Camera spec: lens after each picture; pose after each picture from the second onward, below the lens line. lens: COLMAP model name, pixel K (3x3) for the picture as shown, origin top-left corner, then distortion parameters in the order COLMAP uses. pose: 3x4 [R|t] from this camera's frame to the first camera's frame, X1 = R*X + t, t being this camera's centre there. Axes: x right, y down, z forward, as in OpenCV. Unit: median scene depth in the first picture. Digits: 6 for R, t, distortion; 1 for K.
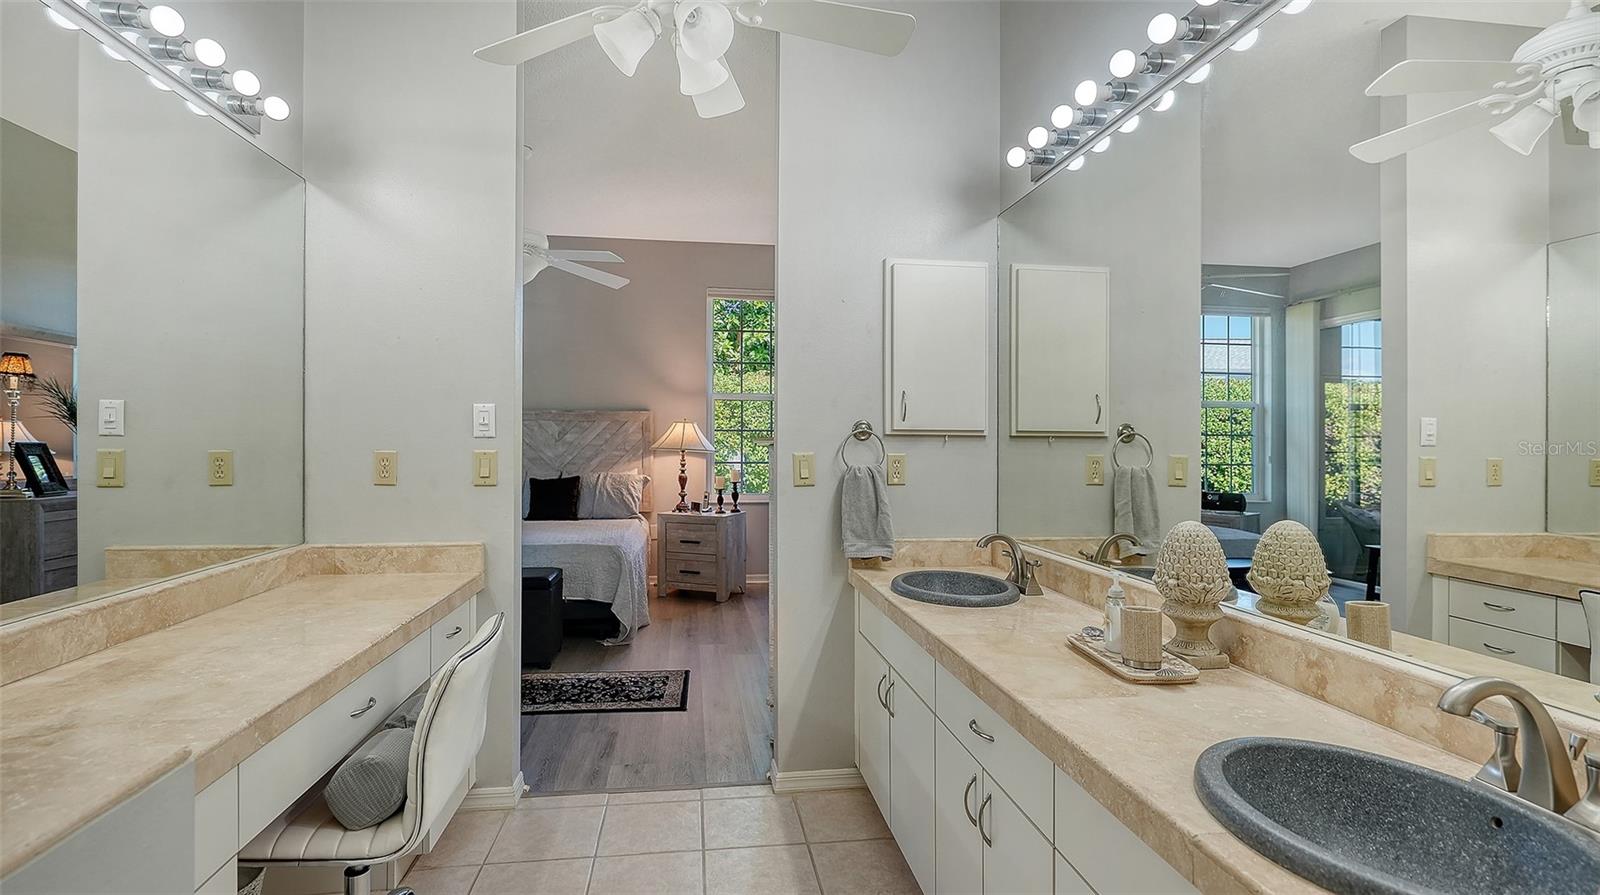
lens RADIAL K [[756.5, 0, 787.3], [0, 756.5, 442.7], [0, 0, 1]] dist [0.029631, 0.000451]
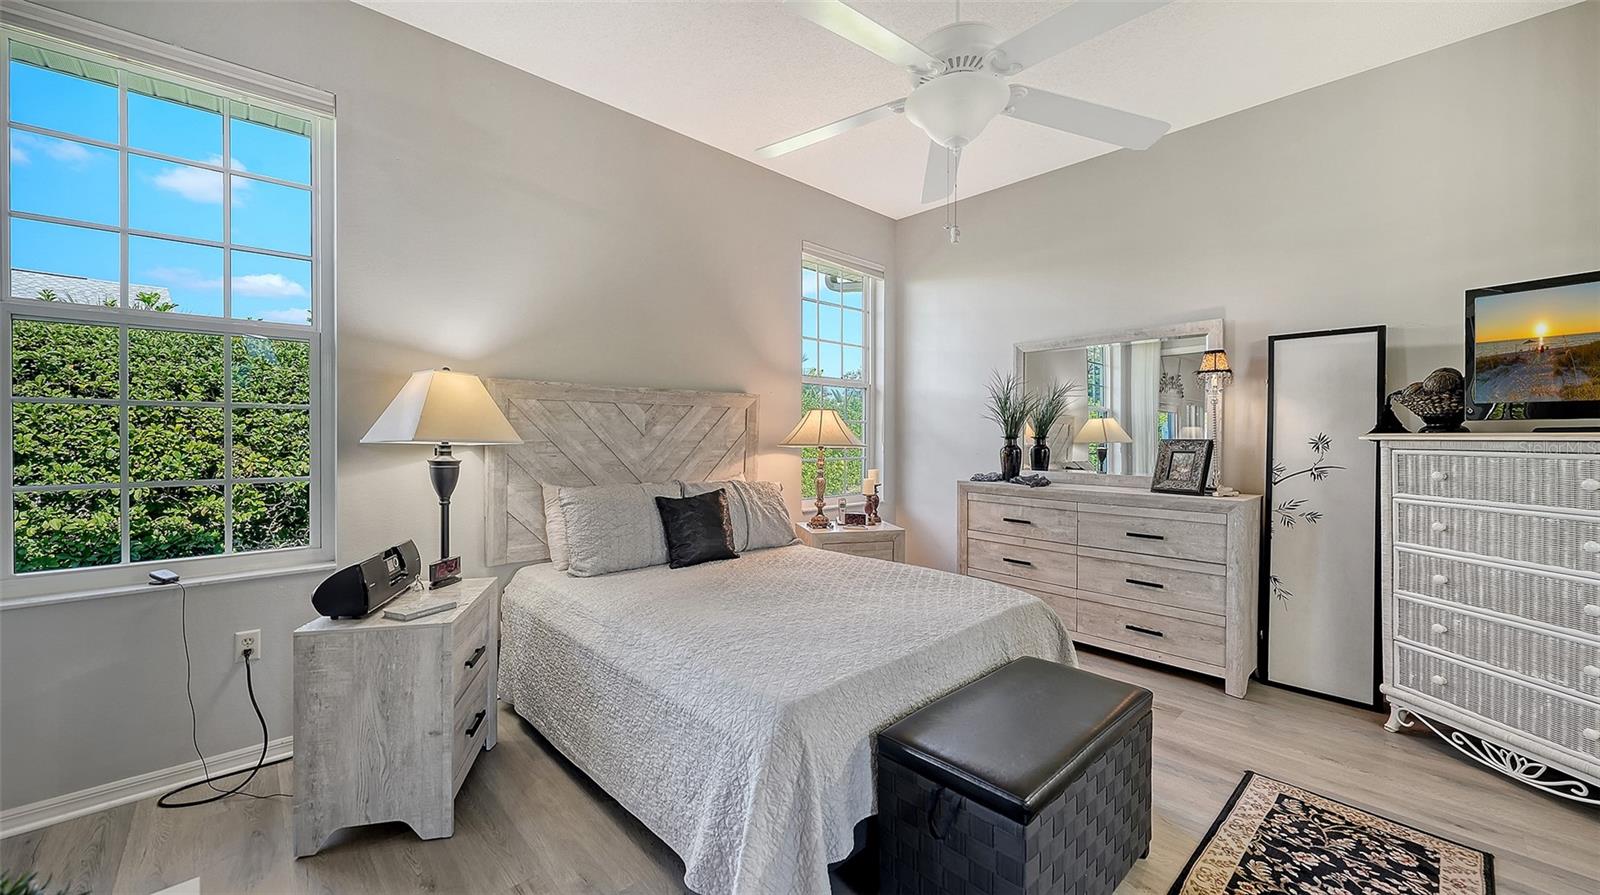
lens RADIAL K [[592.1, 0, 808.2], [0, 592.1, 445.3], [0, 0, 1]] dist [-0.001058, -0.000100]
pose [[0.809874, -0.018927, 0.586299, -0.503120], [0.006506, 0.999708, 0.023286, -0.004971], [-0.586568, -0.015044, 0.809760, 0.533861]]
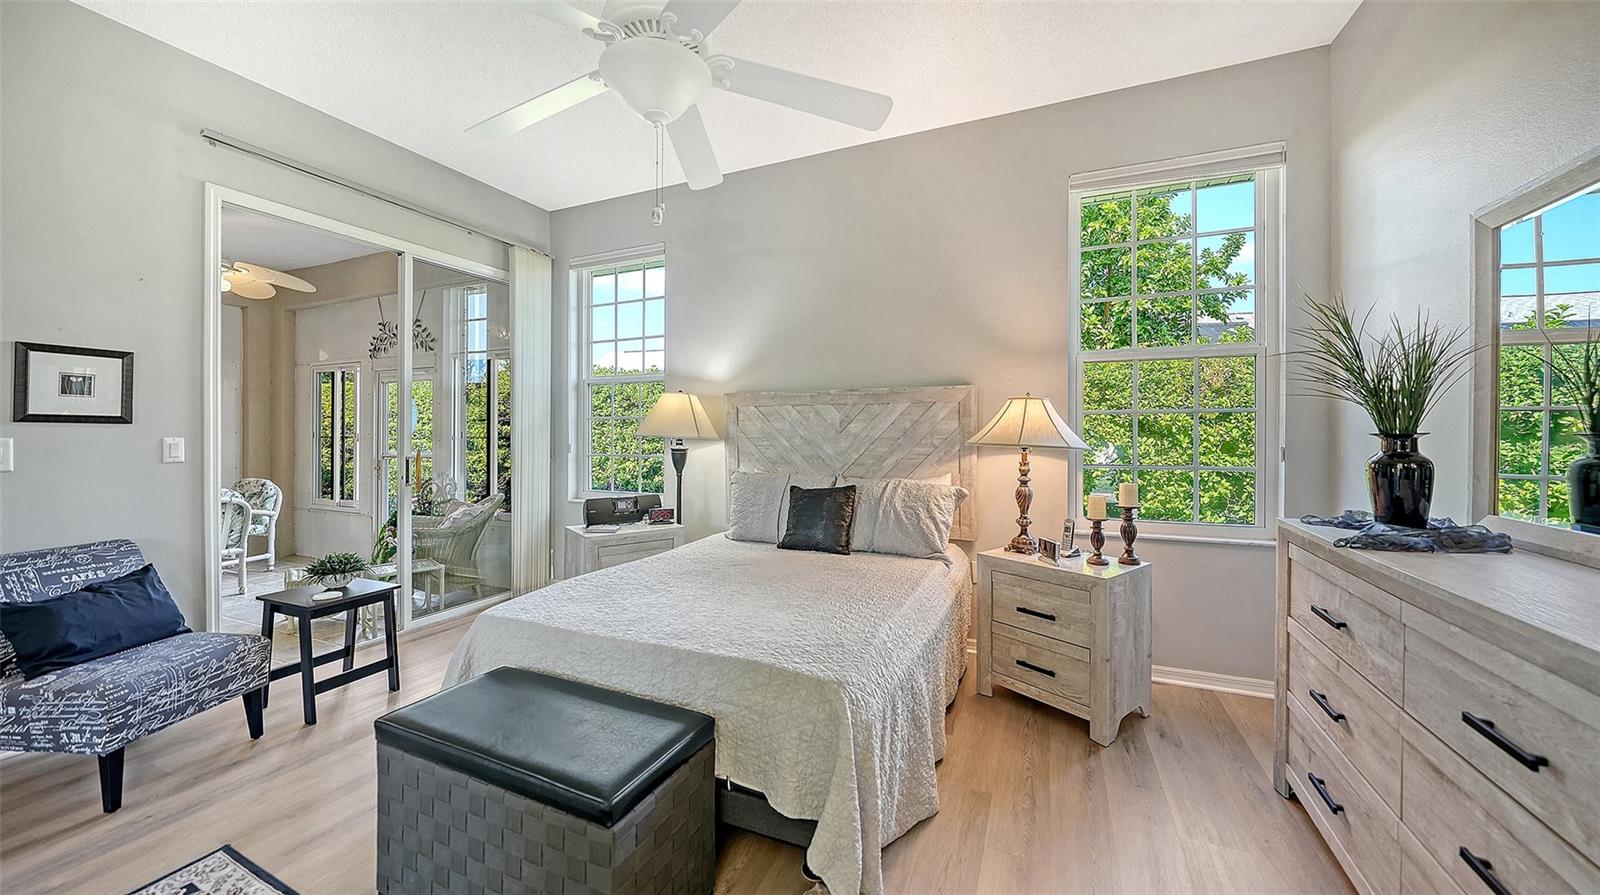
lens RADIAL K [[573.7, 0, 793.3], [0, 573.7, 438.7], [0, 0, 1]] dist [-0.008268, 0.000564]
pose [[0.850305, -0.005290, -0.526263, -0.057436], [0.009632, 0.999938, 0.005512, 0.000018], [0.526202, -0.009756, 0.850304, 0.538610]]
